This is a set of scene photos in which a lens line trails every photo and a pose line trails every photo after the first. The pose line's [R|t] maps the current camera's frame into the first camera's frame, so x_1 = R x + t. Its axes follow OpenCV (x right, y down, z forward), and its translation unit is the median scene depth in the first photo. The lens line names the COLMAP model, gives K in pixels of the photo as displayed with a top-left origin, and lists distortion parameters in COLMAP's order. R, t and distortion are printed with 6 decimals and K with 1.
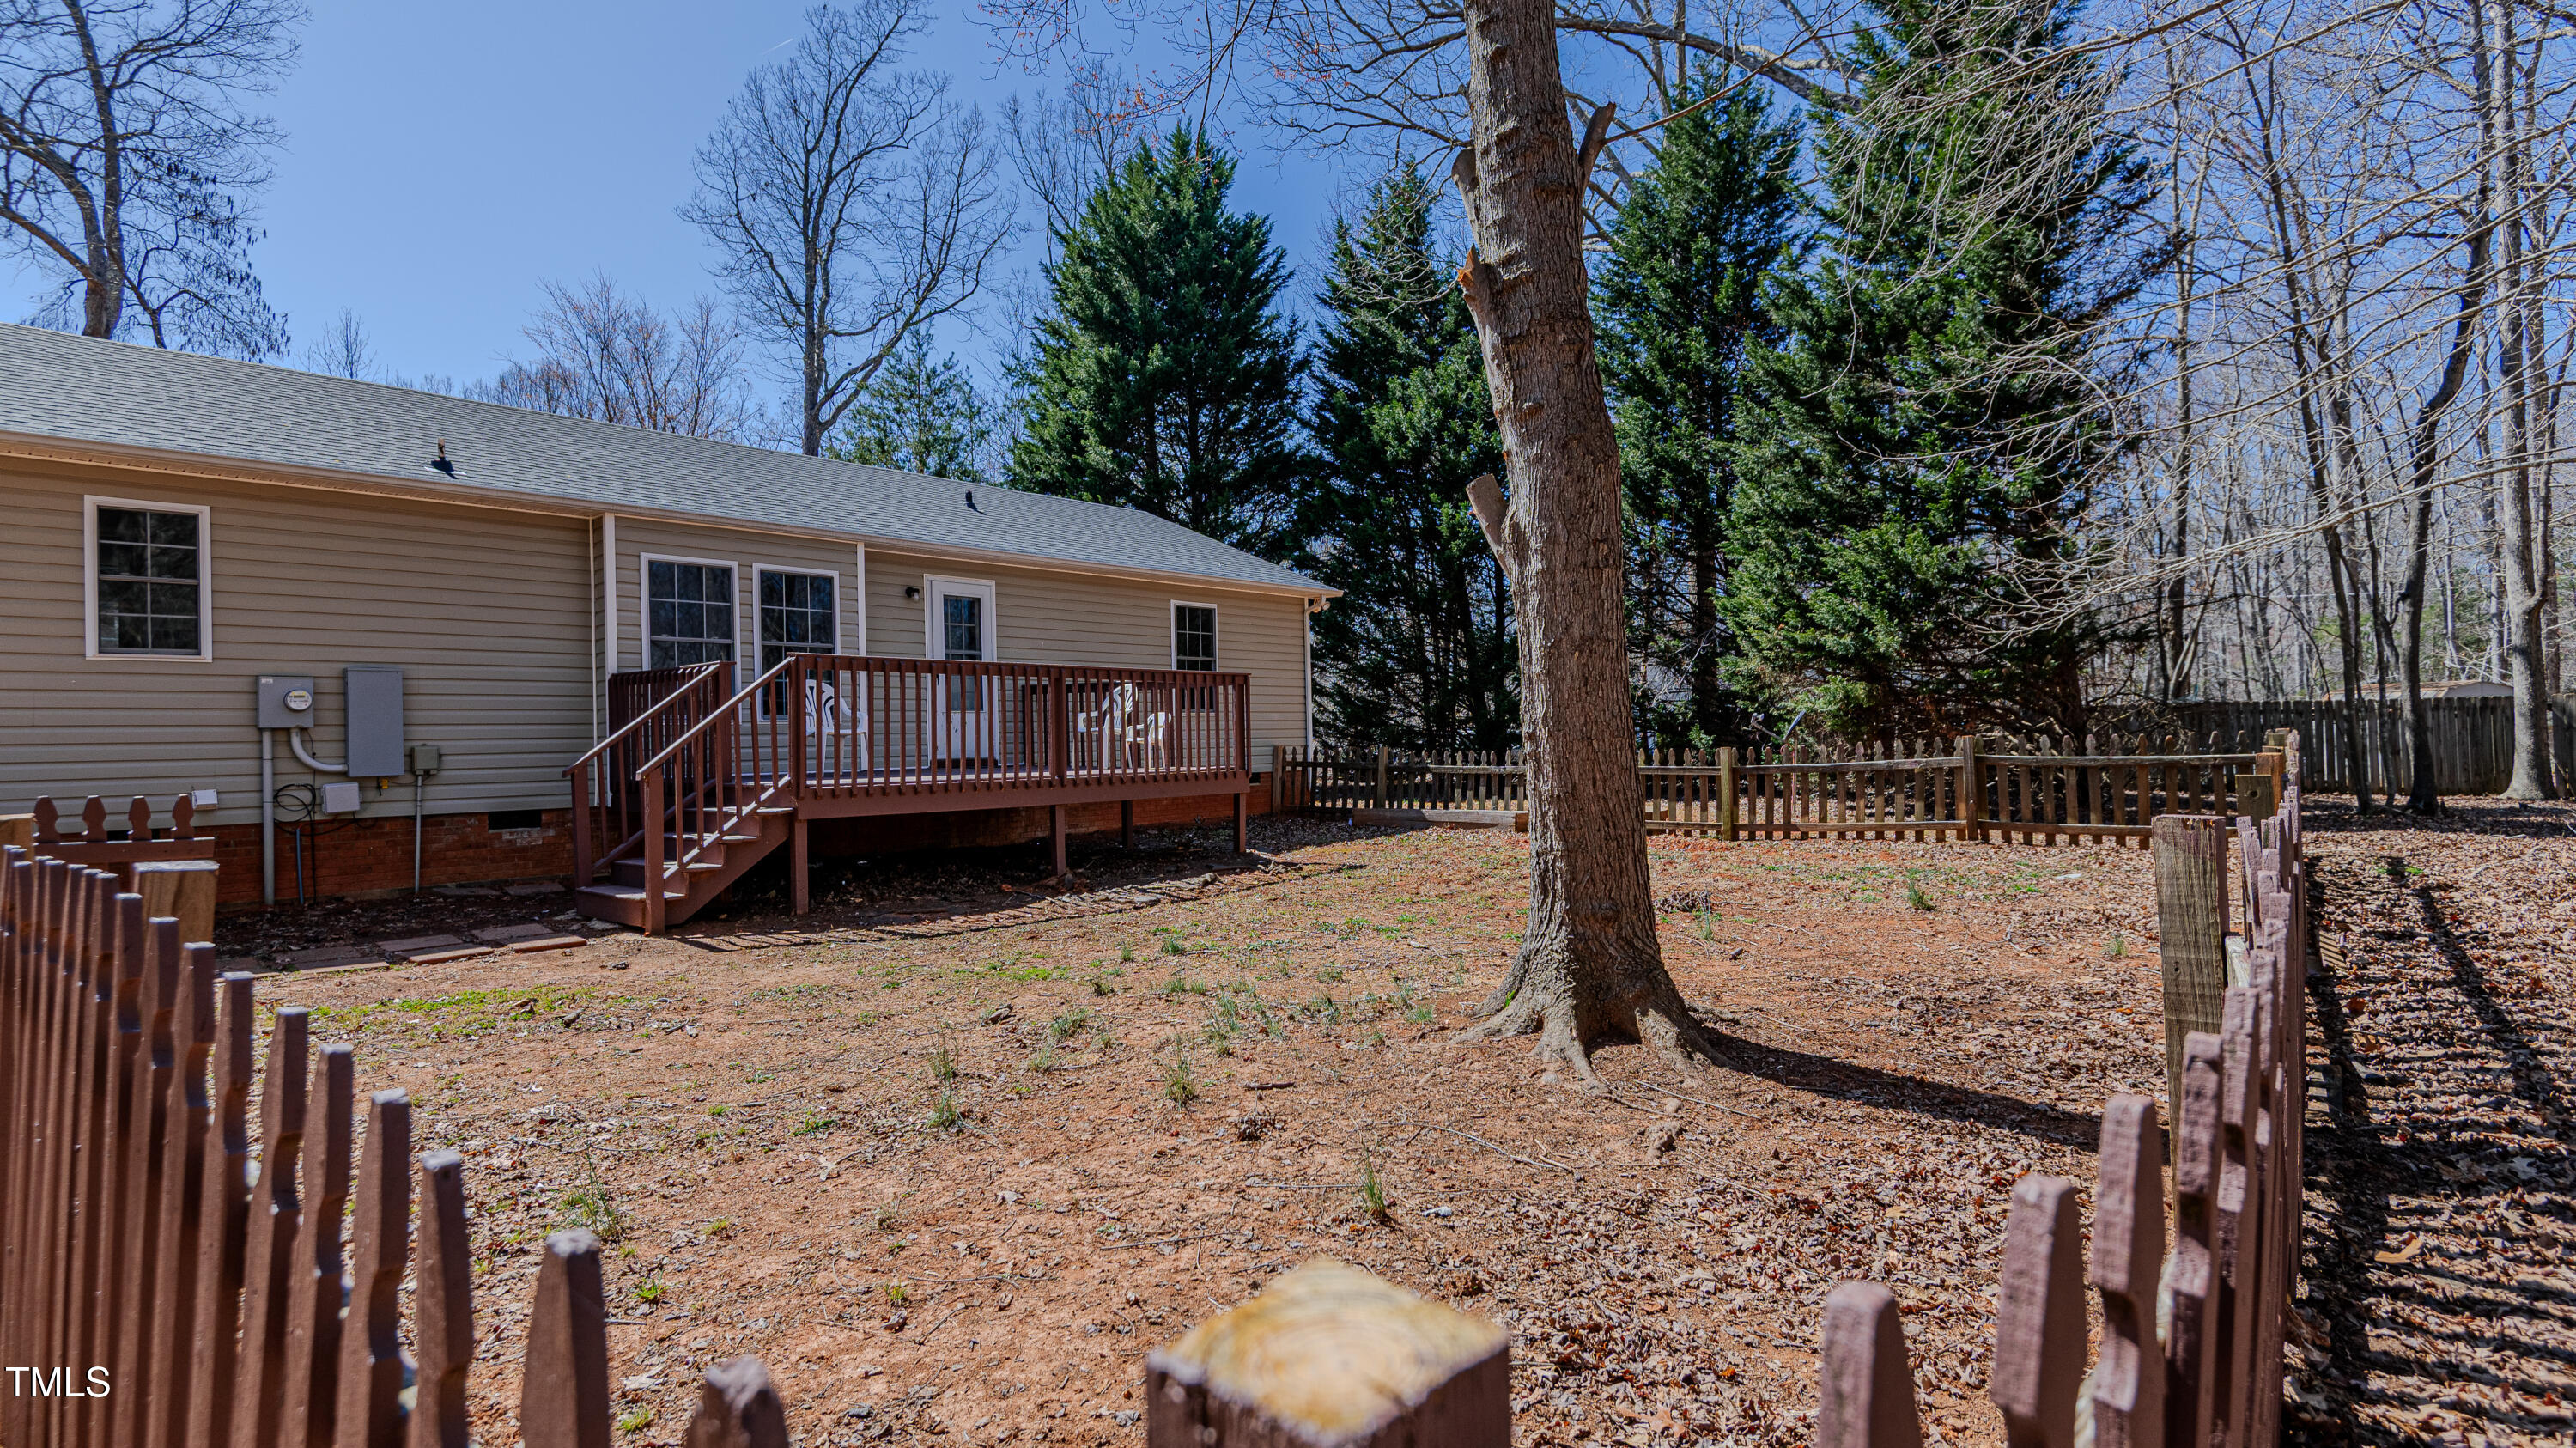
lens RADIAL K [[1243.5, 0, 1288.0], [0, 1243.5, 724.0], [0, 0, 1]] dist [0.049986, -0.028814]
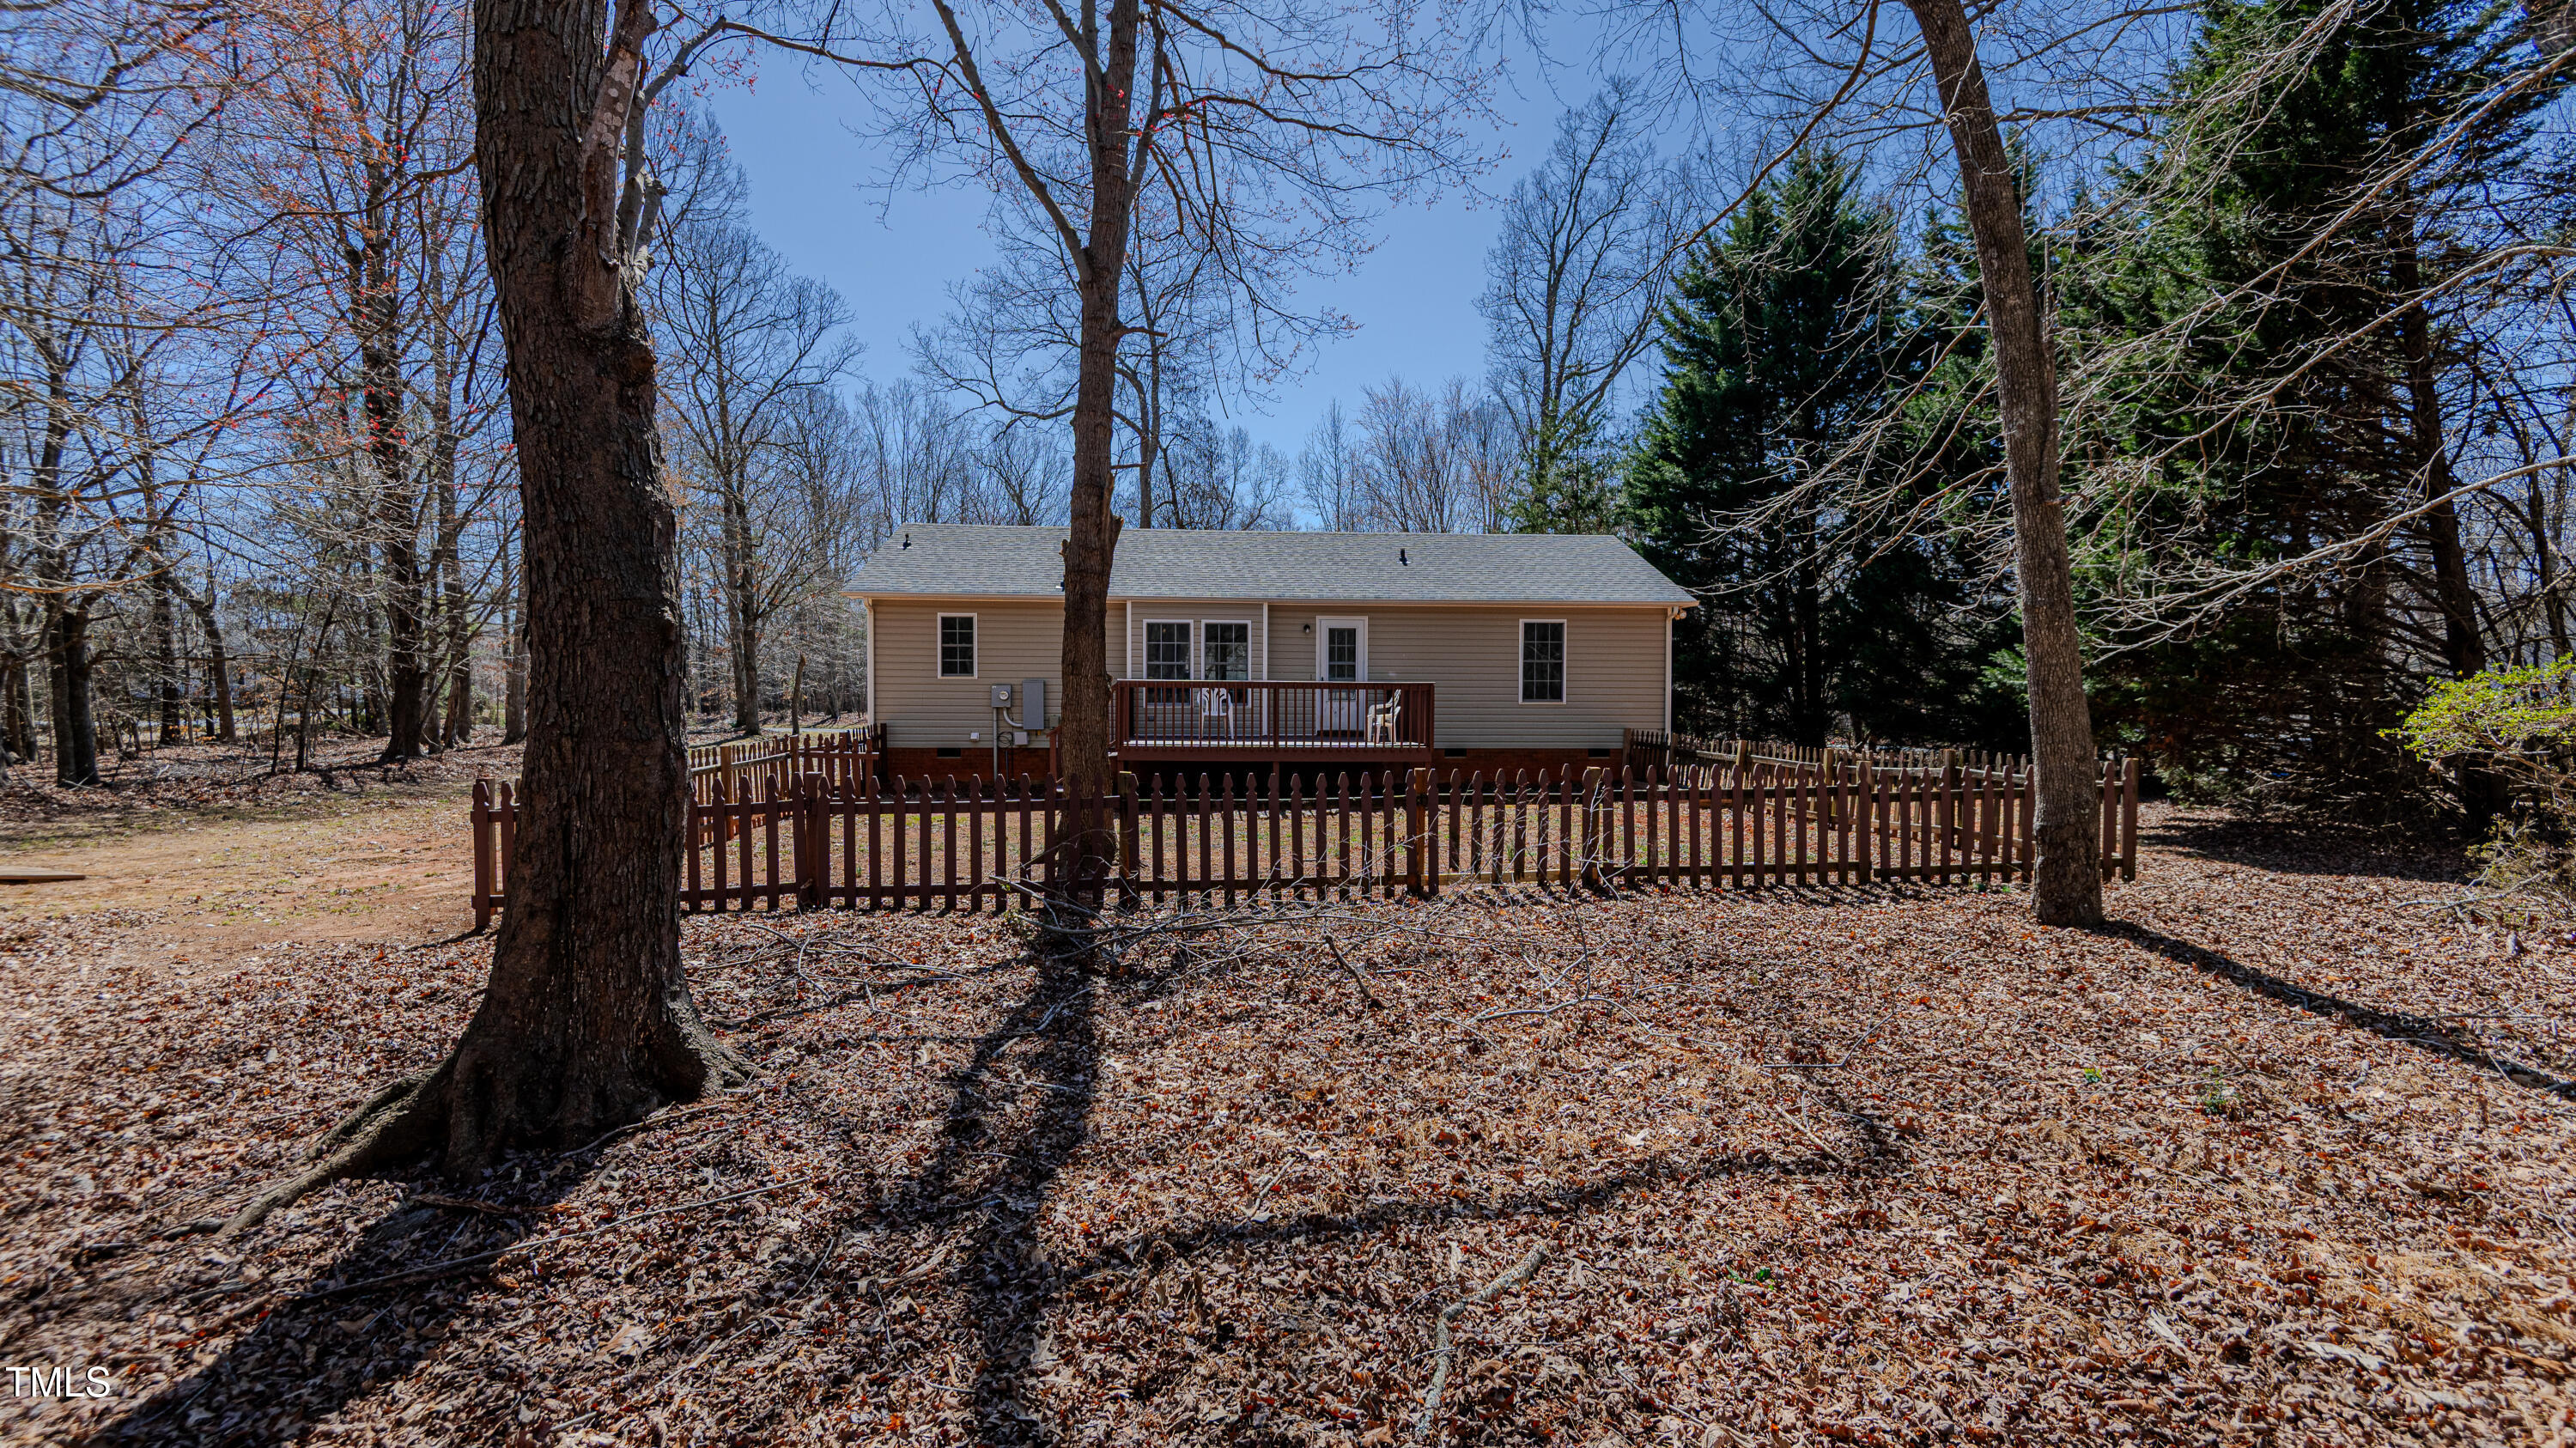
lens RADIAL K [[1181.6, 0, 1288.0], [0, 1181.6, 724.0], [0, 0, 1]] dist [0.043716, -0.028903]
pose [[0.729378, 0.035426, -0.683193, 0.404974], [-0.012078, 0.999170, 0.038915, -0.021583], [0.684004, -0.020132, 0.729200, -0.080754]]
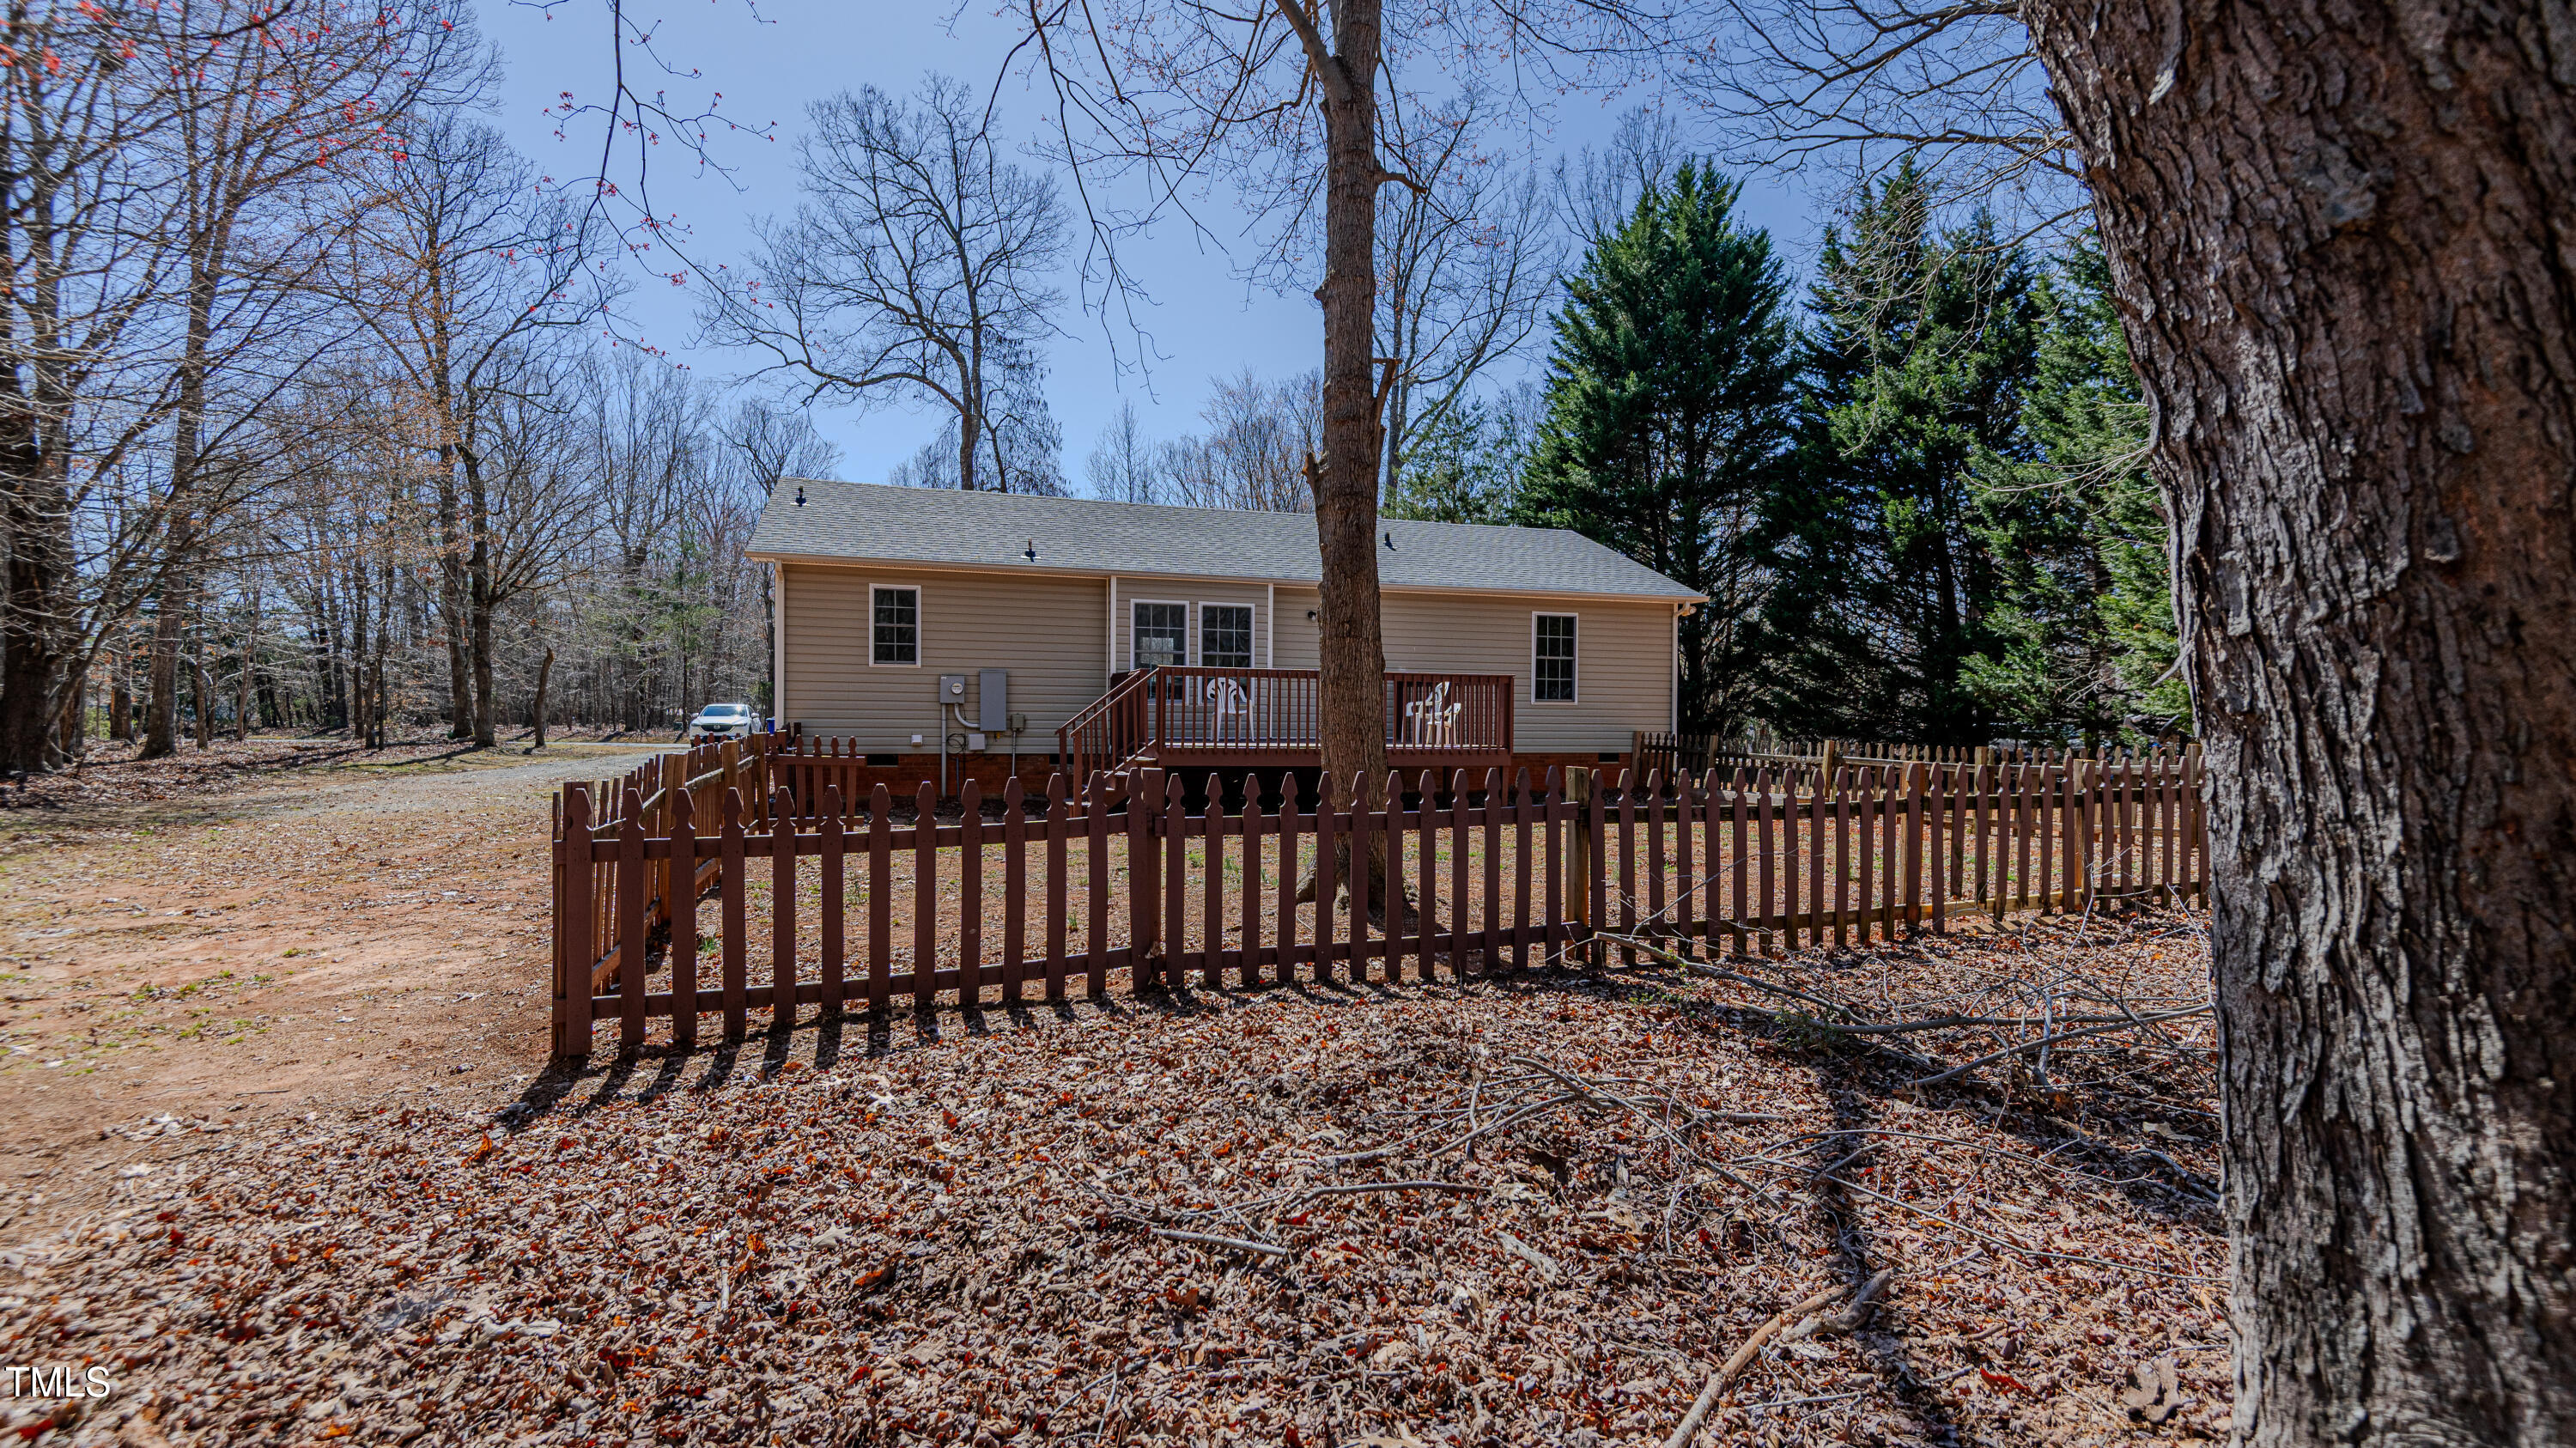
lens RADIAL K [[1181.6, 0, 1288.0], [0, 1181.6, 724.0], [0, 0, 1]] dist [0.043716, -0.028903]
pose [[0.863127, 0.028189, -0.504200, 0.194974], [-0.019822, 0.999563, 0.021951, -0.005404], [0.504598, -0.008952, 0.863308, -0.095054]]
